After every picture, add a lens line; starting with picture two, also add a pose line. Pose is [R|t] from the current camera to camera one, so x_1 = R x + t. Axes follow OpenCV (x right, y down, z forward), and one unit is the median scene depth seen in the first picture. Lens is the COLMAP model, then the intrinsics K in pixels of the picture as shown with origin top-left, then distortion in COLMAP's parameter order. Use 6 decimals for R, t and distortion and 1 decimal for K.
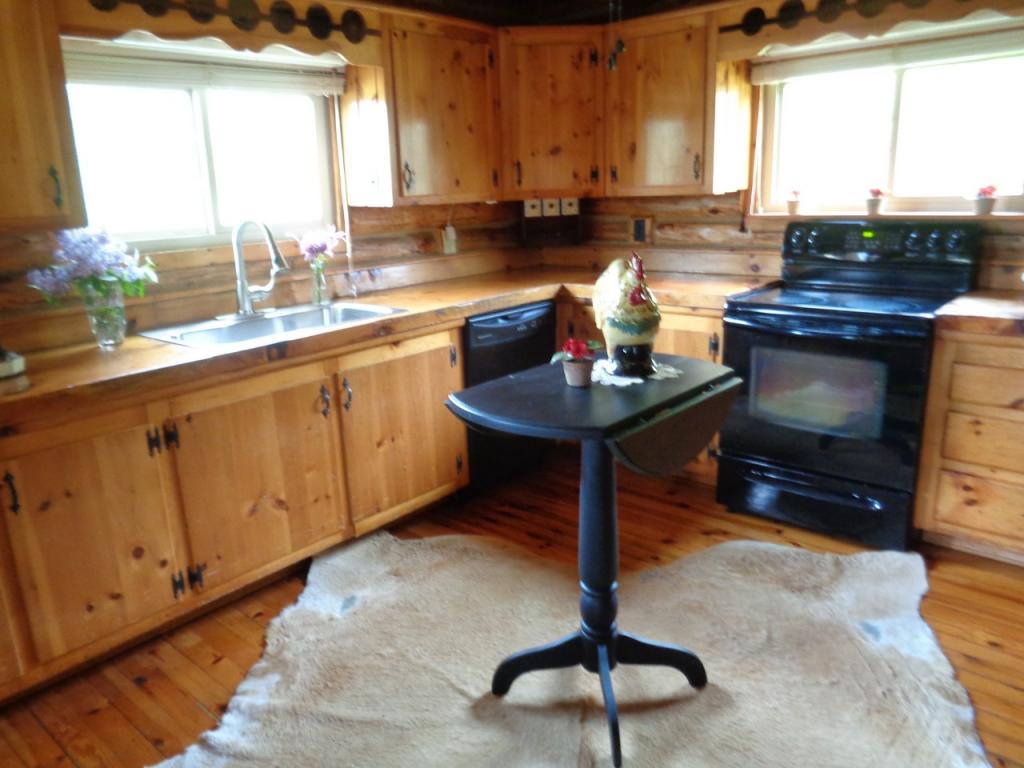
lens RADIAL K [[767.1, 0, 516.2], [0, 767.1, 379.1], [0, 0, 1]] dist [-0.003129, 0.006253]
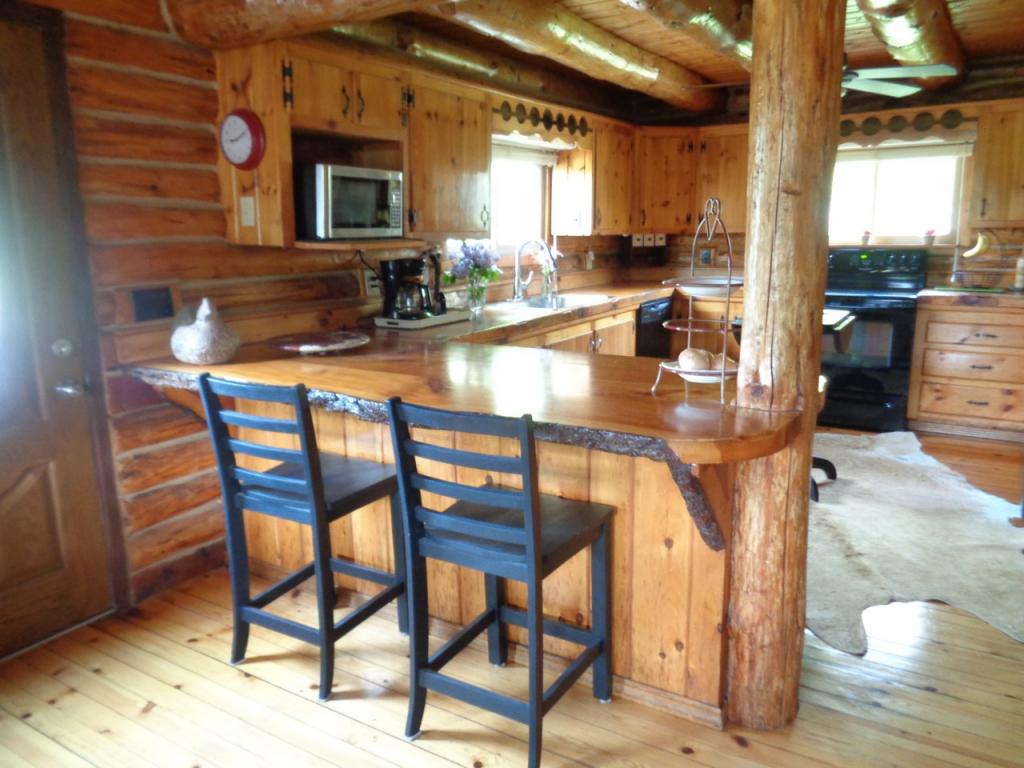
lens RADIAL K [[767.1, 0, 511.4], [0, 767.1, 381.3], [0, 0, 1]] dist [-0.003129, 0.006253]
pose [[0.986927, -0.011545, 0.160756, -0.584298], [0.021591, 0.997911, -0.060885, 0.172638], [-0.159717, 0.063559, 0.985115, -0.529444]]
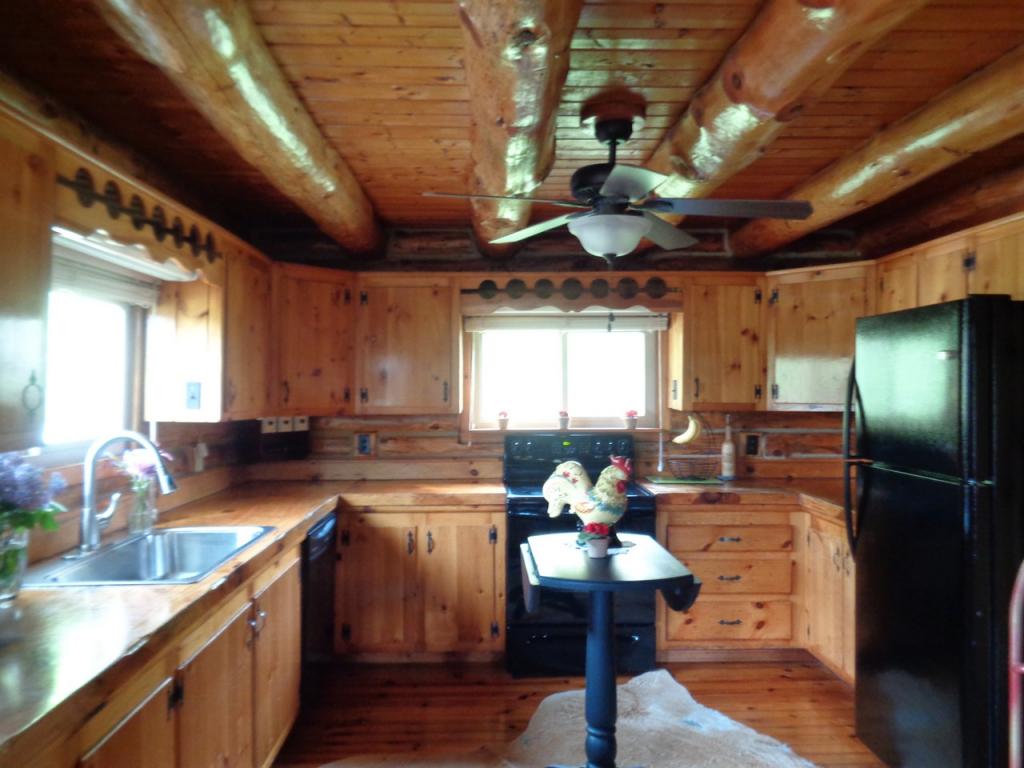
lens RADIAL K [[767.1, 0, 514.5], [0, 767.1, 381.3], [0, 0, 1]] dist [-0.003129, 0.006253]
pose [[0.730247, 0.040294, 0.681994, -0.548533], [0.148601, 0.964990, -0.216130, -0.011973], [-0.666826, 0.259173, 0.698693, 0.067898]]
